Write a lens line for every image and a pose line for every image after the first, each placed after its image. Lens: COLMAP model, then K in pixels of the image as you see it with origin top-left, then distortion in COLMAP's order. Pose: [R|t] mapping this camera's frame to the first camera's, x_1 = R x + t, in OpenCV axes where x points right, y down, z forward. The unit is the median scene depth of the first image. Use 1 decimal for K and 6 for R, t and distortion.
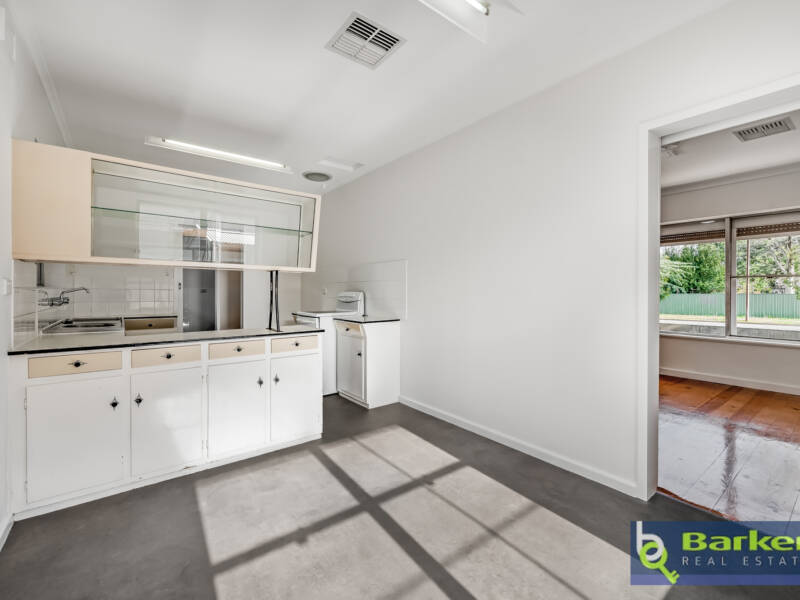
lens RADIAL K [[355.5, 0, 414.4], [0, 355.5, 292.2], [0, 0, 1]] dist [-0.002794, -0.001180]
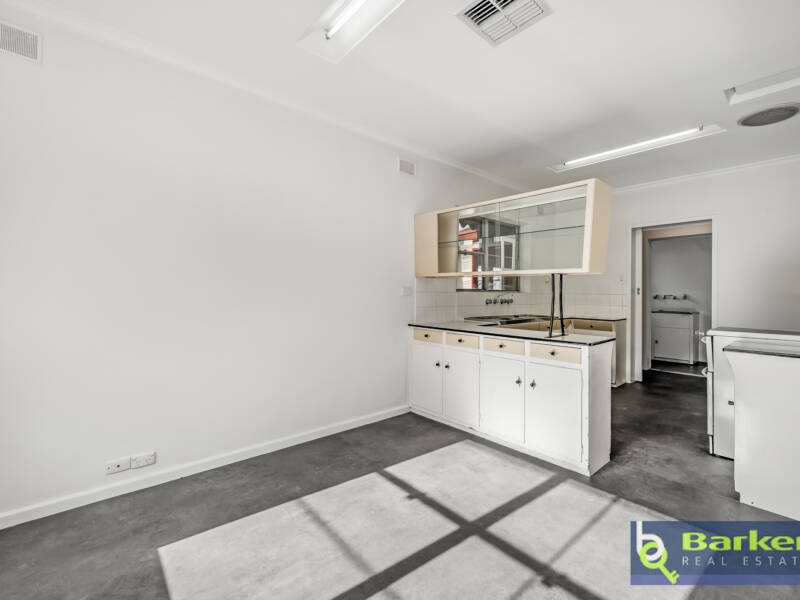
lens RADIAL K [[360.9, 0, 399.9], [0, 360.9, 291.4], [0, 0, 1]] dist [-0.001955, -0.001864]
pose [[0.045511, -0.005969, -0.998946, 0.655823], [-0.014565, 0.999872, -0.006638, -0.001096], [0.998858, 0.014851, 0.045419, 0.633796]]
